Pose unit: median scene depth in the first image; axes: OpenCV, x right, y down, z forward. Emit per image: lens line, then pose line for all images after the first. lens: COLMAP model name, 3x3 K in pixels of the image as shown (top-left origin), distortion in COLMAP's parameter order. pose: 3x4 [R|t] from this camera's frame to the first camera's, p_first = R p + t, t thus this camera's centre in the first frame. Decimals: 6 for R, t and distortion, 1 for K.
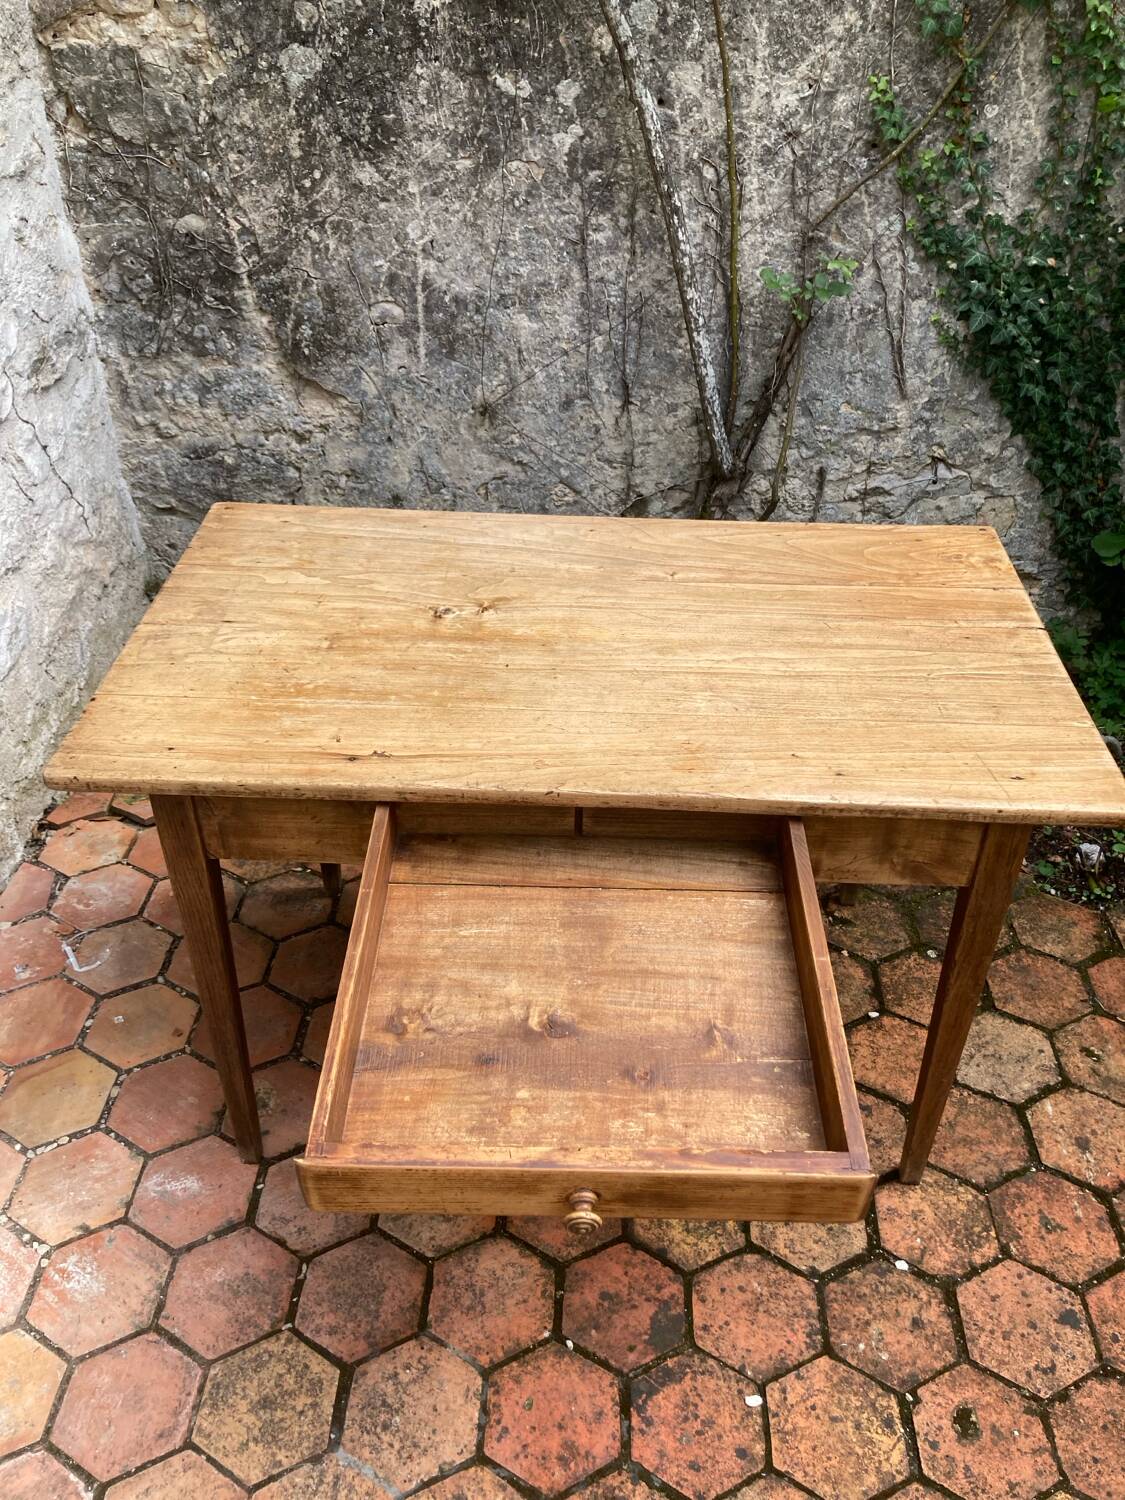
lens RADIAL K [[1230.4, 0, 581.6], [0, 1230.4, 740.1], [0, 0, 1]] dist [-0.010473, 0.045101]
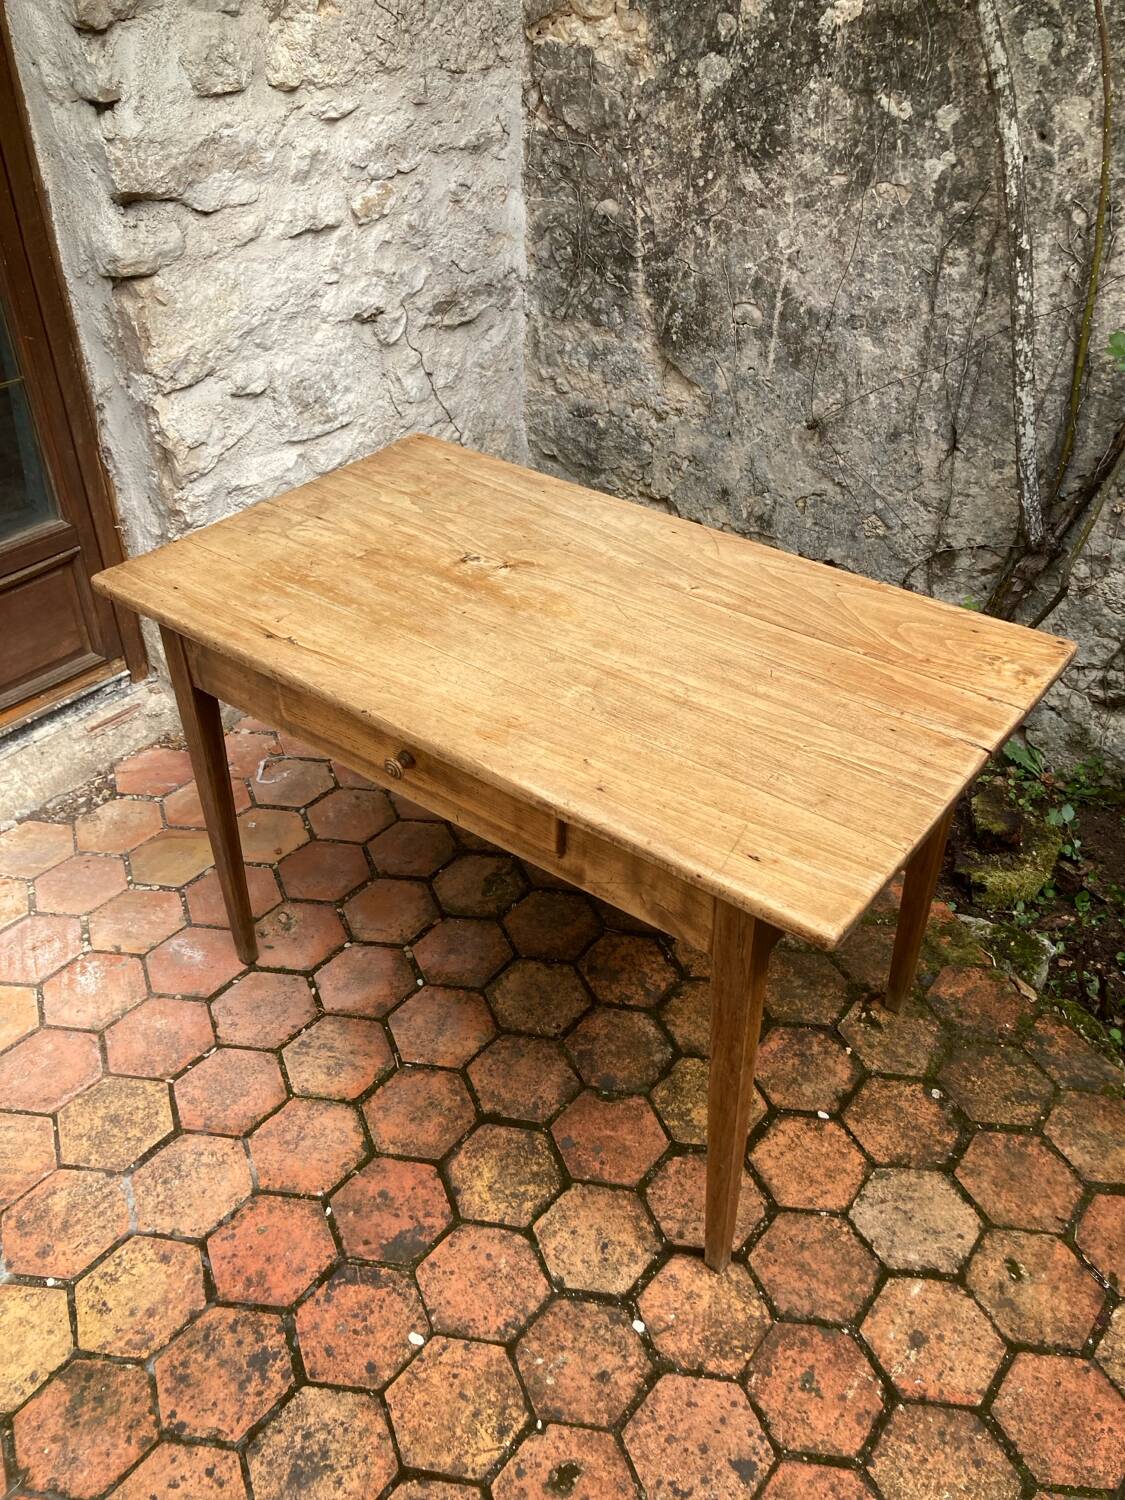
lens RADIAL K [[1227.0, 0, 577.1], [0, 1227.0, 742.4], [0, 0, 1]] dist [-0.020994, 0.062501]
pose [[0.817095, 0.327738, -0.474282, 0.364410], [-0.330965, 0.940283, 0.079565, -0.045342], [0.472036, 0.091959, 0.876770, 0.062300]]
